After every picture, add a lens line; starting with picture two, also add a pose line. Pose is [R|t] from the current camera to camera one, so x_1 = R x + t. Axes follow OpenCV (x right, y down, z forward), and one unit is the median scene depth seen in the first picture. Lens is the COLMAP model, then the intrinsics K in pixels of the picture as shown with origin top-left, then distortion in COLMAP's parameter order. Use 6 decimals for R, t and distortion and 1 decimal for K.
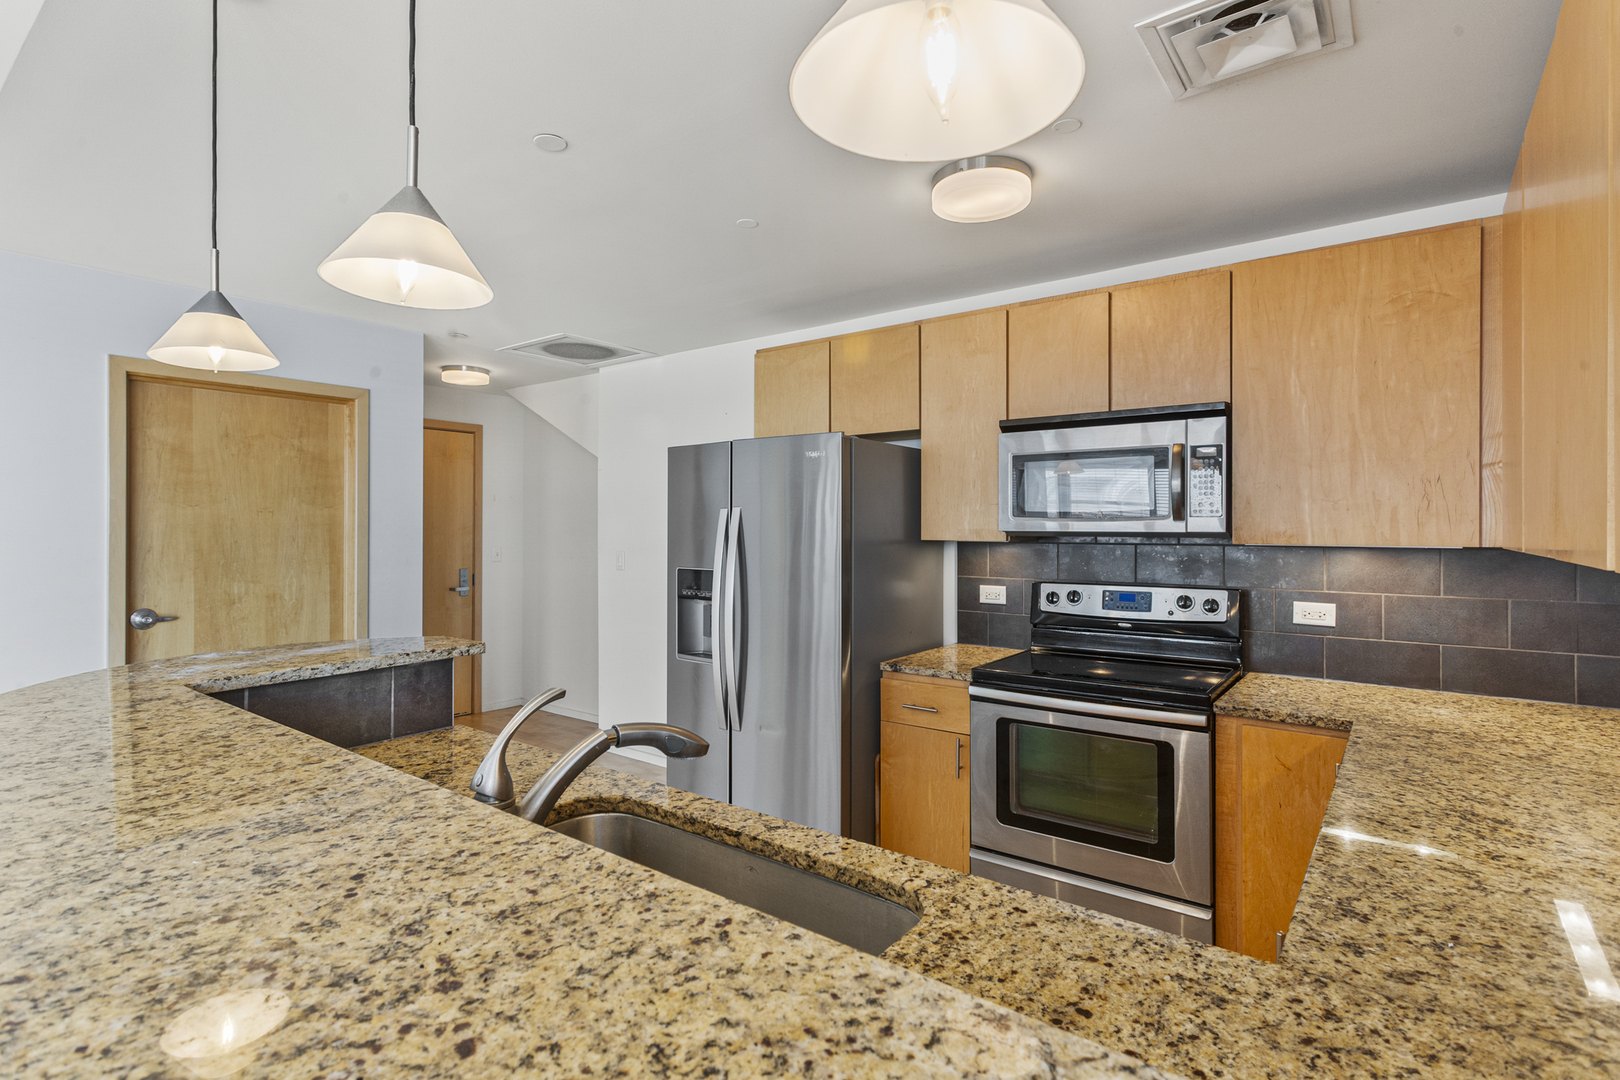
lens RADIAL K [[783.9, 0, 795.0], [0, 783.9, 529.6], [0, 0, 1]] dist [-0.002936, 0.003490]
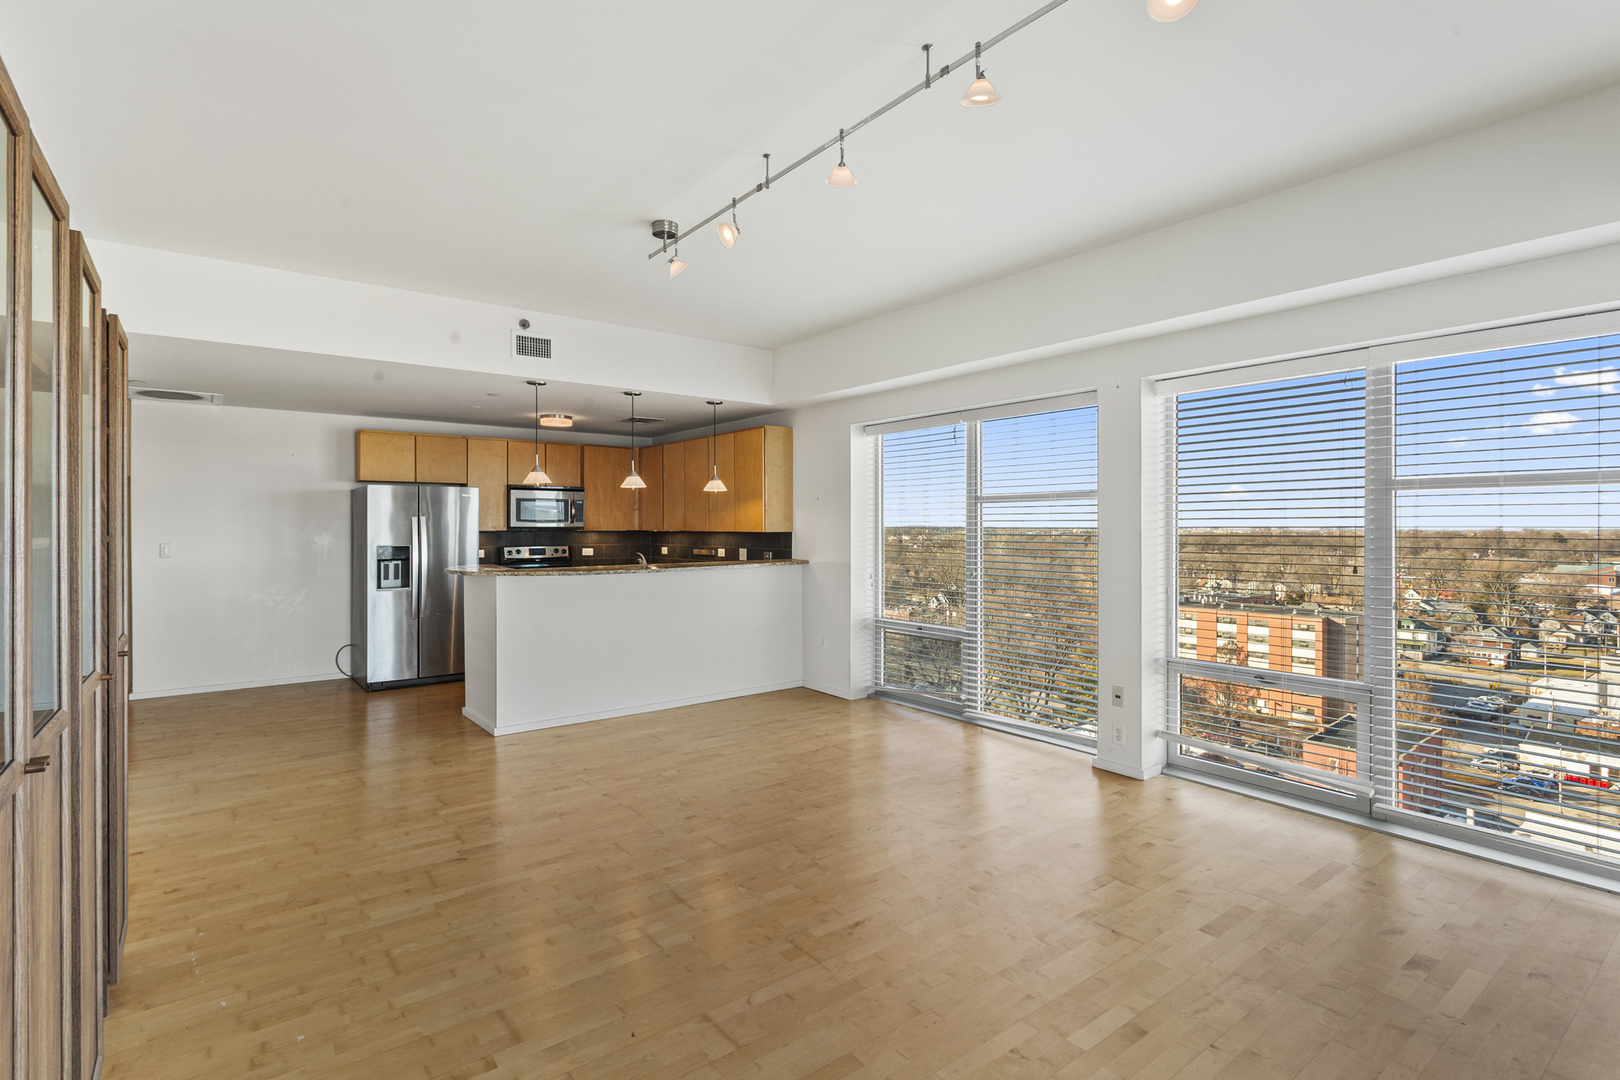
lens RADIAL K [[783.9, 0, 801.5], [0, 783.9, 528.2], [0, 0, 1]] dist [-0.002936, 0.003490]
pose [[0.254993, -0.005840, 0.966925, -2.461091], [0.001726, 0.999983, 0.005585, -0.007950], [-0.966941, 0.000245, 0.254999, -0.746209]]
